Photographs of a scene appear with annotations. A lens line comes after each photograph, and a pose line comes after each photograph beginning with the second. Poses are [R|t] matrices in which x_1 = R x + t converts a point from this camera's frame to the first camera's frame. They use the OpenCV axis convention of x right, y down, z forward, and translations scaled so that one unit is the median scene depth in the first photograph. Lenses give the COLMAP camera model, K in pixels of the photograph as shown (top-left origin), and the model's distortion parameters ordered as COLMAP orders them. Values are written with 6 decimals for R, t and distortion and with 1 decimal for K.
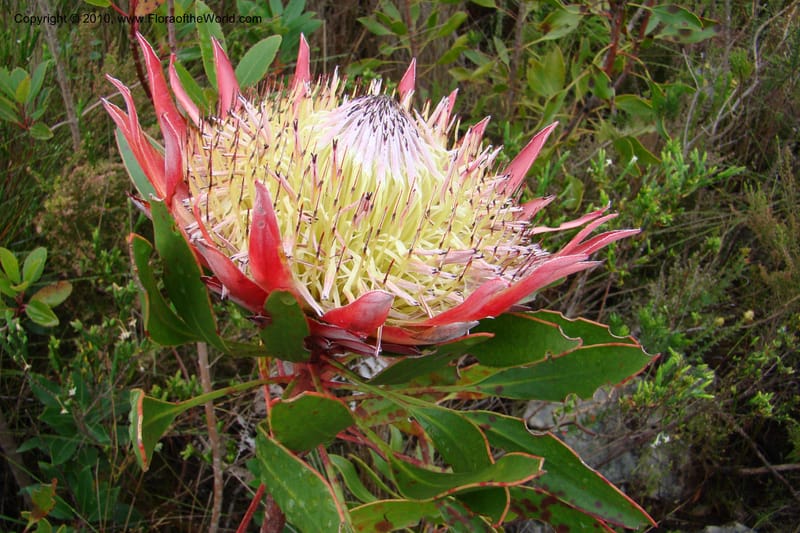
lens RADIAL K [[730.3, 0, 385.9], [0, 730.3, 279.8], [0, 0, 1]] dist [-0.184531, 0.118859]
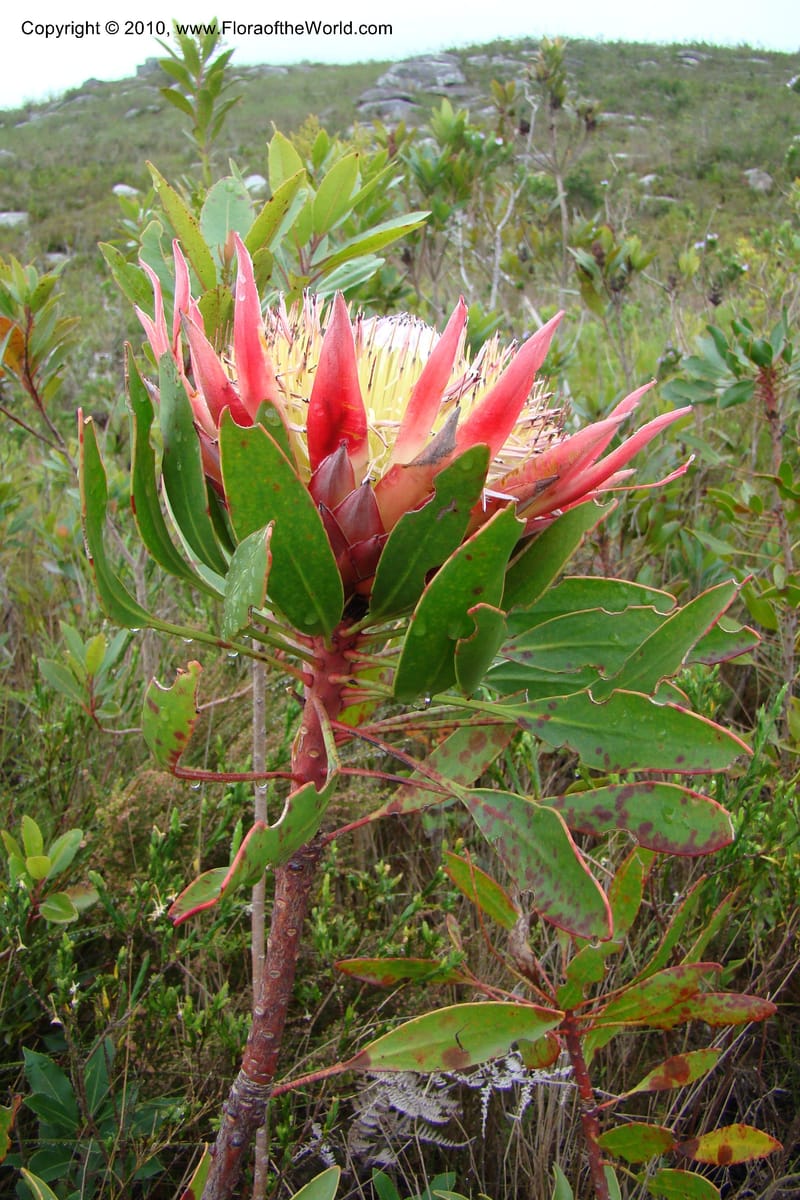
lens RADIAL K [[1108.6, 0, 410.3], [0, 1108.6, 624.6], [0, 0, 1]] dist [-0.194390, 0.124676]
pose [[0.977163, -0.024771, -0.211044, 0.097731], [-0.082921, 0.869988, -0.486051, 0.272653], [0.195645, 0.492450, 0.848066, -0.016817]]
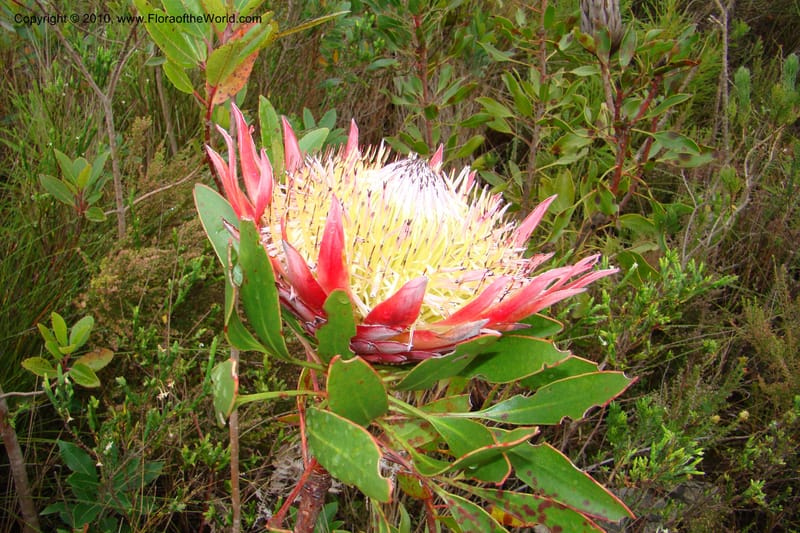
lens RADIAL K [[731.1, 0, 382.0], [0, 731.1, 290.3], [0, 0, 1]] dist [-0.188177, 0.133336]
pose [[0.998804, 0.043163, -0.022961, -0.010335], [-0.046227, 0.986656, -0.156120, 0.060820], [0.015916, 0.156995, 0.987471, -0.083728]]
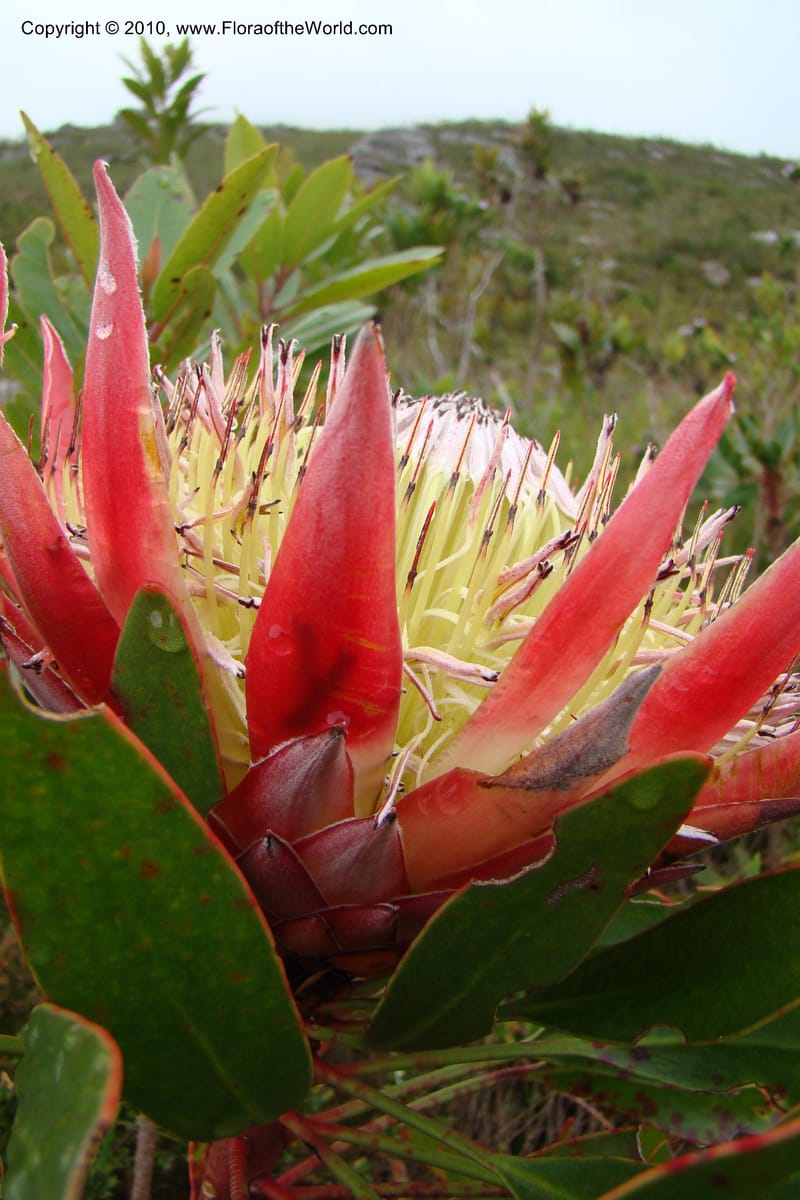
lens RADIAL K [[1108.6, 0, 410.3], [0, 1108.6, 624.6], [0, 0, 1]] dist [-0.194390, 0.124676]
pose [[0.987626, 0.027378, -0.154422, 0.024813], [-0.107839, 0.833472, -0.541936, 0.094182], [0.113869, 0.551882, 0.826111, 0.150207]]
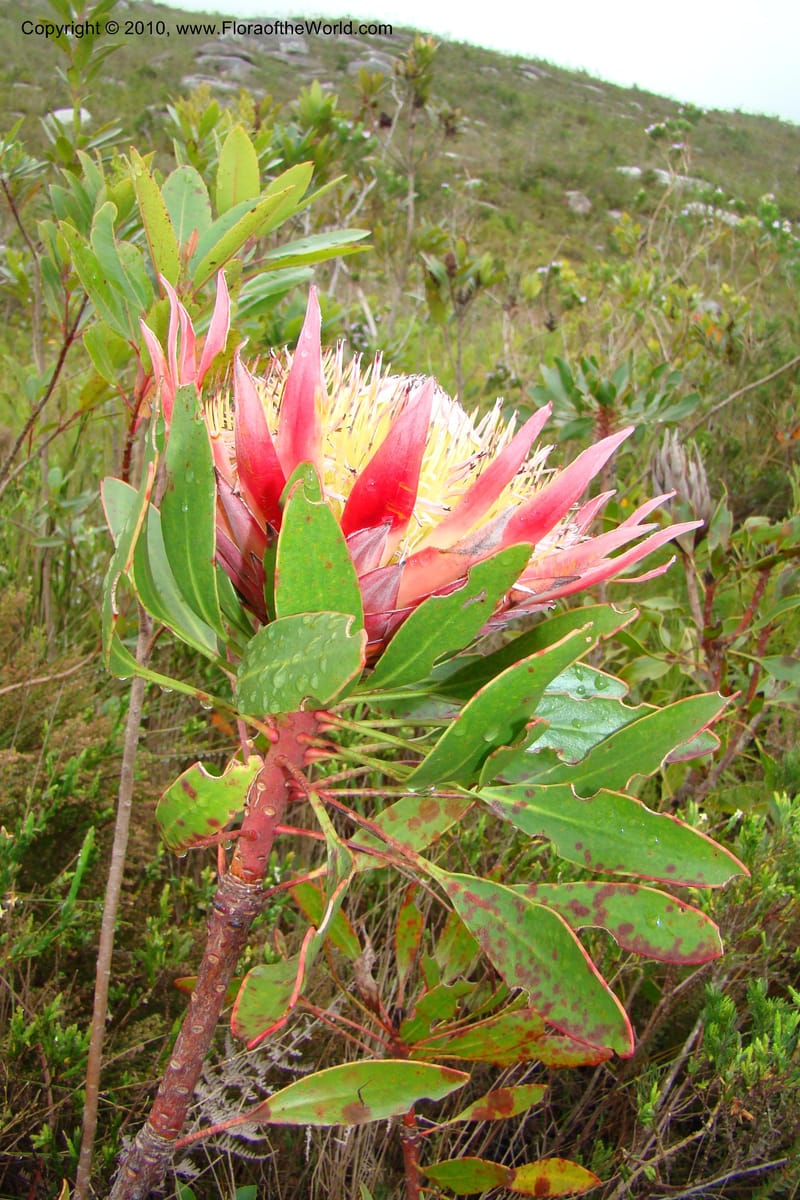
lens RADIAL K [[1108.6, 0, 410.3], [0, 1108.6, 624.6], [0, 0, 1]] dist [-0.194390, 0.124676]
pose [[0.995455, 0.095233, -0.000879, 0.002532], [-0.083631, 0.869690, -0.486461, 0.242247], [-0.045562, 0.484324, 0.873702, -0.036382]]
